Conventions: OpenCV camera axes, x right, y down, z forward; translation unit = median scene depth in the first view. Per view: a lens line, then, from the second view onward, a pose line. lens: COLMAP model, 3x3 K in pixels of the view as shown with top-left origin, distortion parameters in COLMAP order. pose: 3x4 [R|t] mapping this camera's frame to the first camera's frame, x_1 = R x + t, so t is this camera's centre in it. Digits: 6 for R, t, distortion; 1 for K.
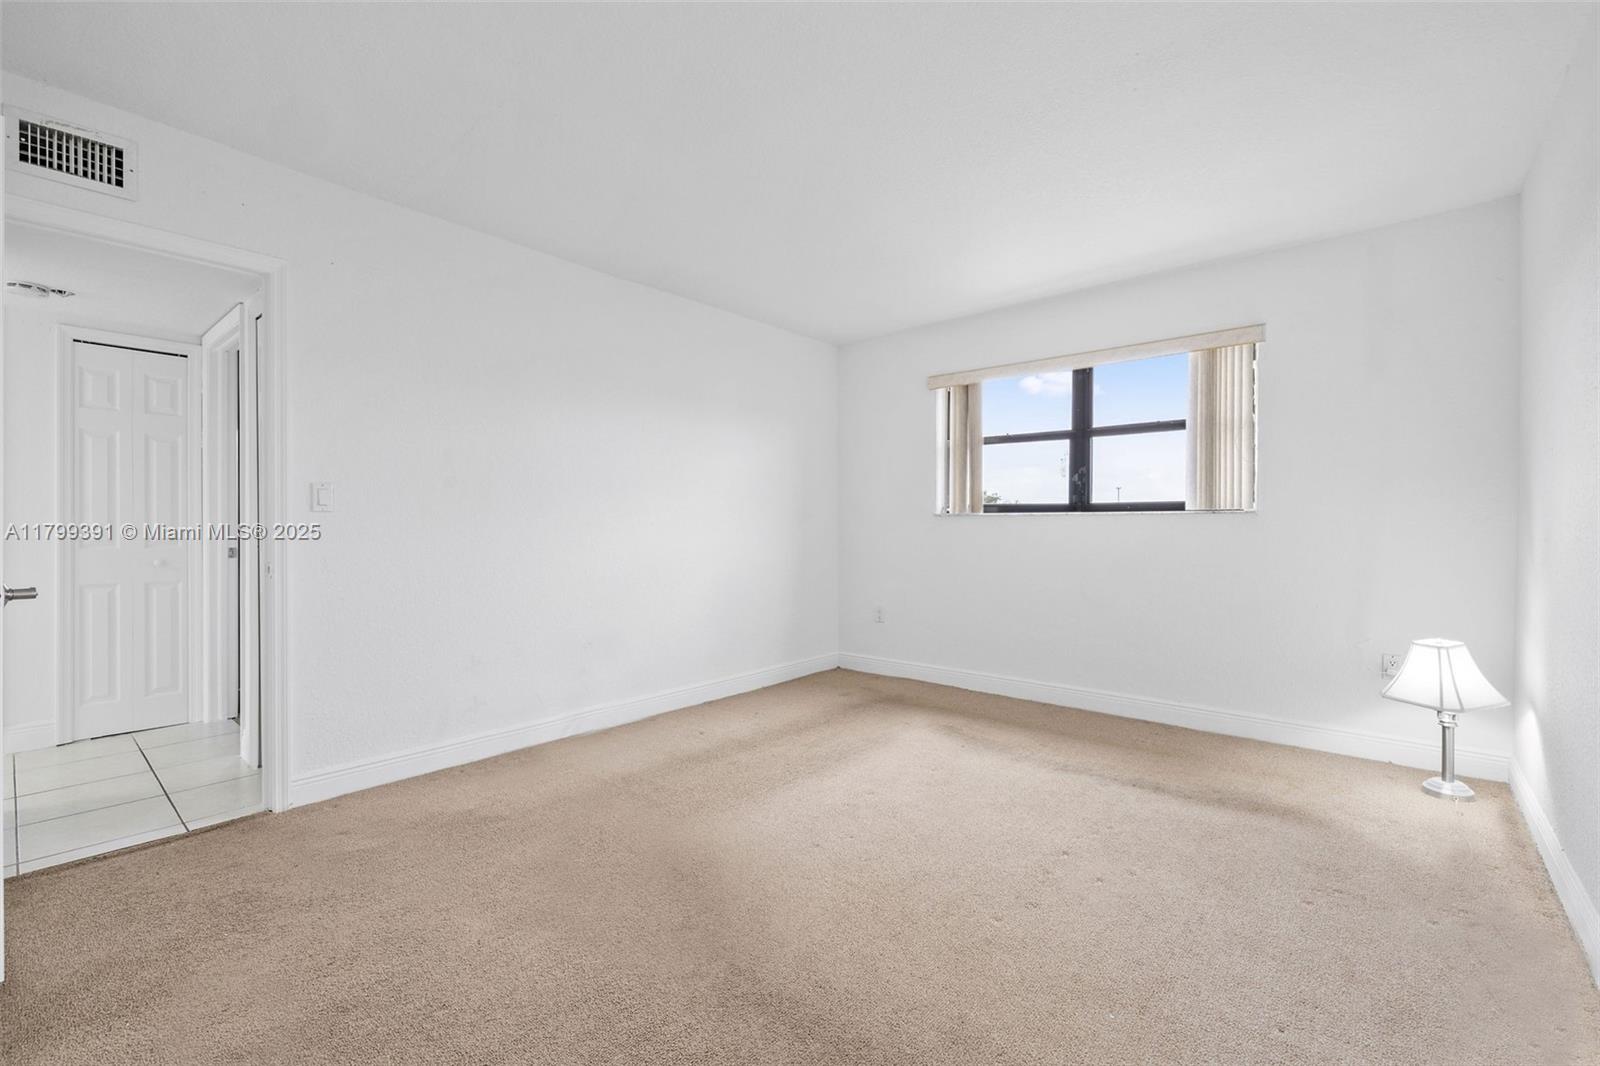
lens RADIAL K [[693.0, 0, 796.1], [0, 693.0, 529.1], [0, 0, 1]] dist [-0.000399, -0.000103]
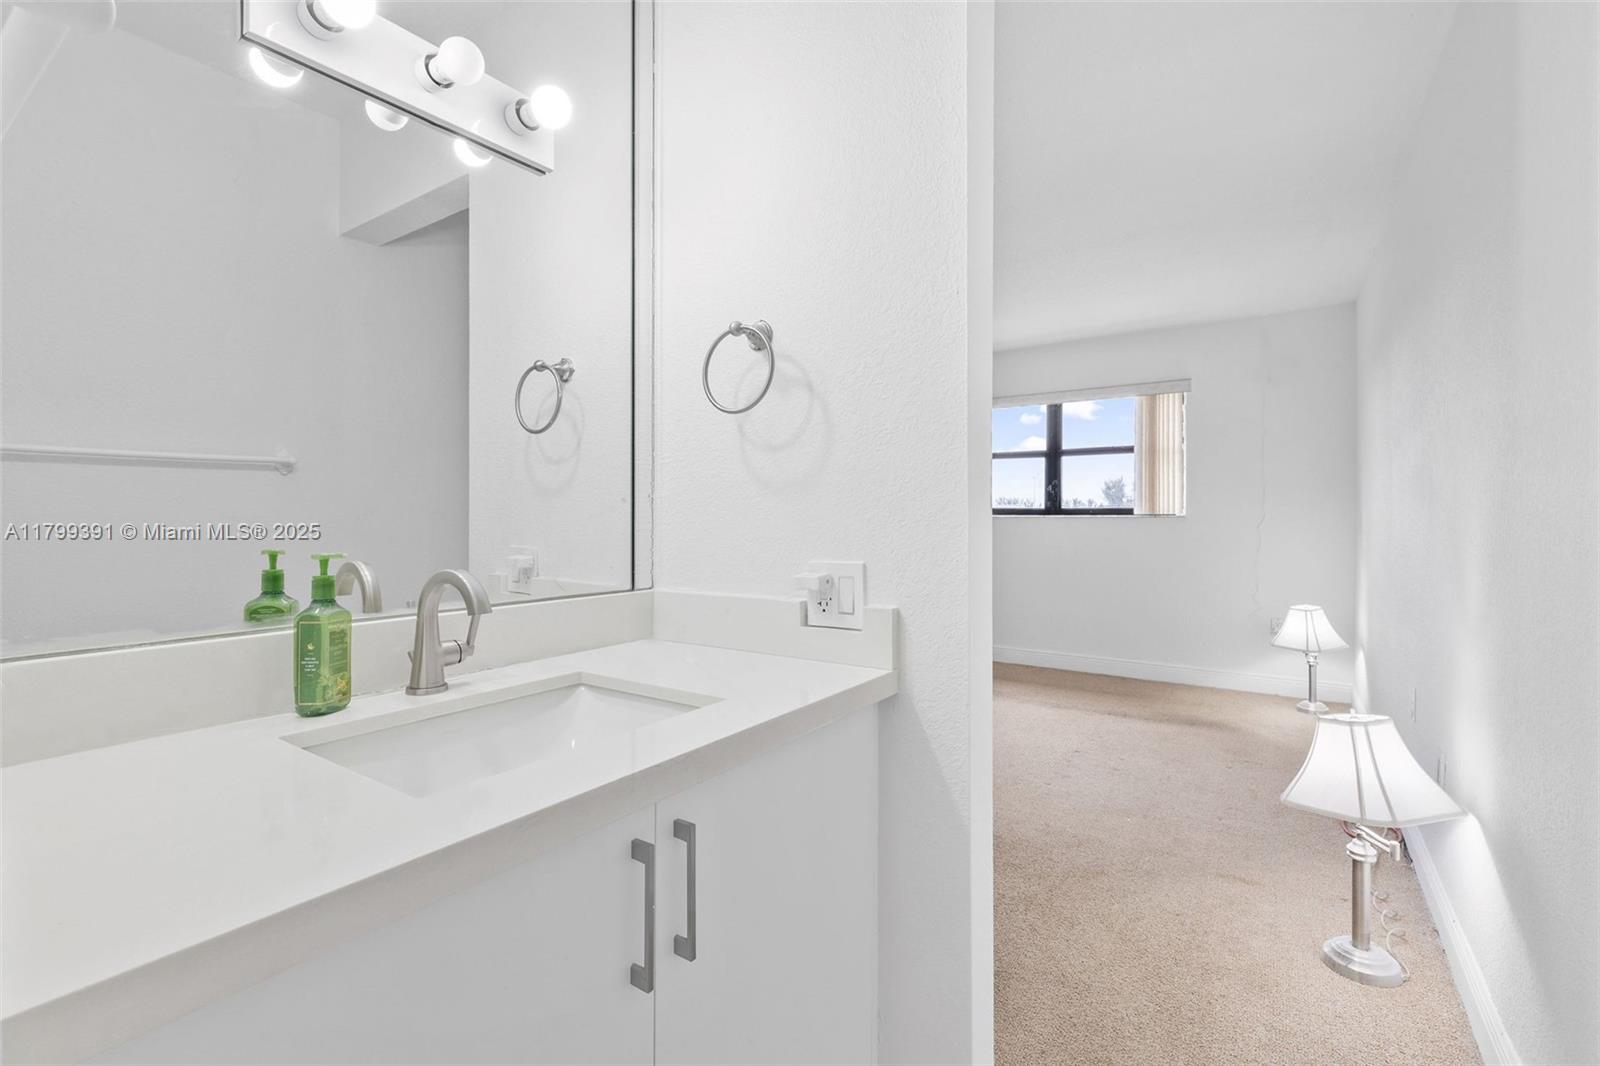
lens RADIAL K [[693.0, 0, 810.7], [0, 693.0, 518.1], [0, 0, 1]] dist [-0.000399, -0.000103]
pose [[0.993242, -0.003060, 0.116020, -0.266202], [0.003502, 0.999987, -0.003608, -0.023264], [-0.116008, 0.003990, 0.993240, -0.314709]]
